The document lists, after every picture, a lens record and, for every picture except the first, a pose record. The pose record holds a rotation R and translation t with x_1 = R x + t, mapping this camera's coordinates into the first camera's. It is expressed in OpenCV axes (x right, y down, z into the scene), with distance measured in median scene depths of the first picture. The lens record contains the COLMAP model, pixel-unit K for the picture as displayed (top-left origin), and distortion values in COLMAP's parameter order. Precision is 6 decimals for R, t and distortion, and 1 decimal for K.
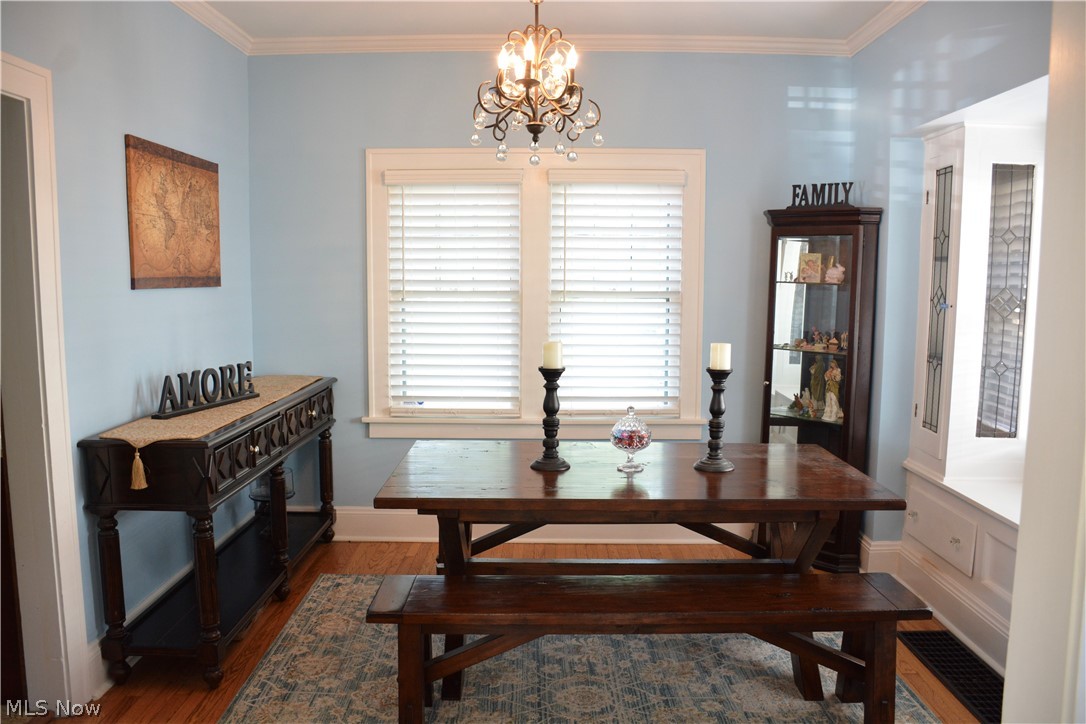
lens RADIAL K [[853.0, 0, 536.1], [0, 853.0, 372.6], [0, 0, 1]] dist [-0.147693, 0.107621]
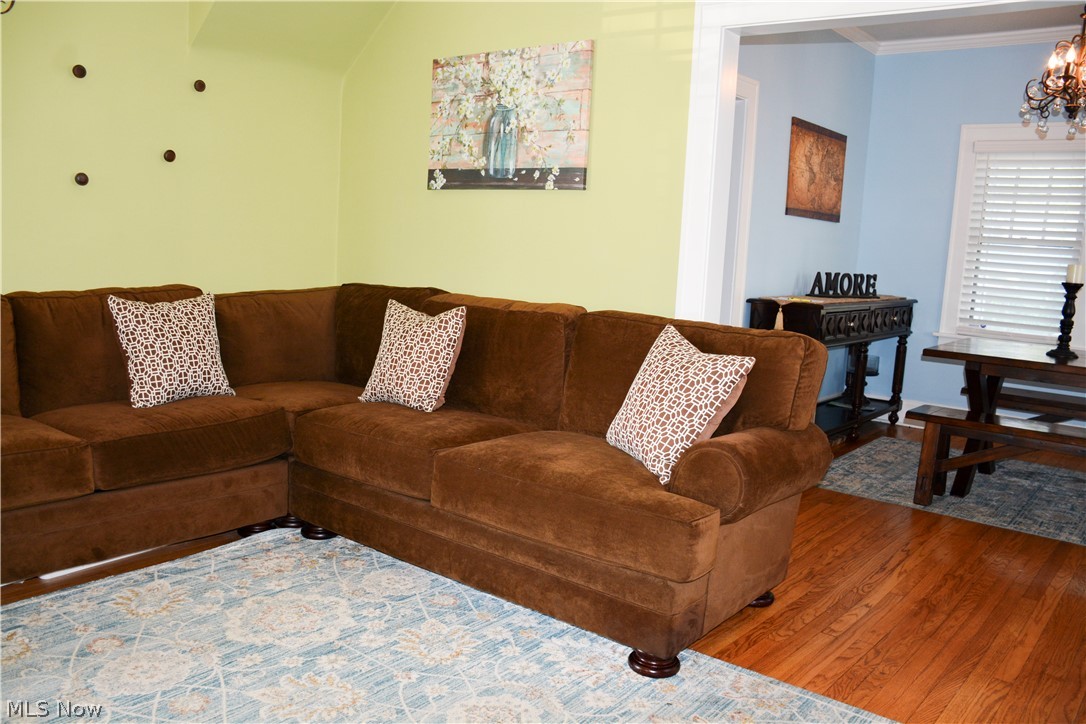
lens RADIAL K [[905.3, 0, 542.1], [0, 905.3, 368.1], [0, 0, 1]] dist [-0.132540, 0.134847]
pose [[0.787065, 0.127032, -0.603648, 0.205943], [-0.121893, 0.991299, 0.049679, 0.155779], [0.604707, 0.034480, 0.795701, -0.606792]]
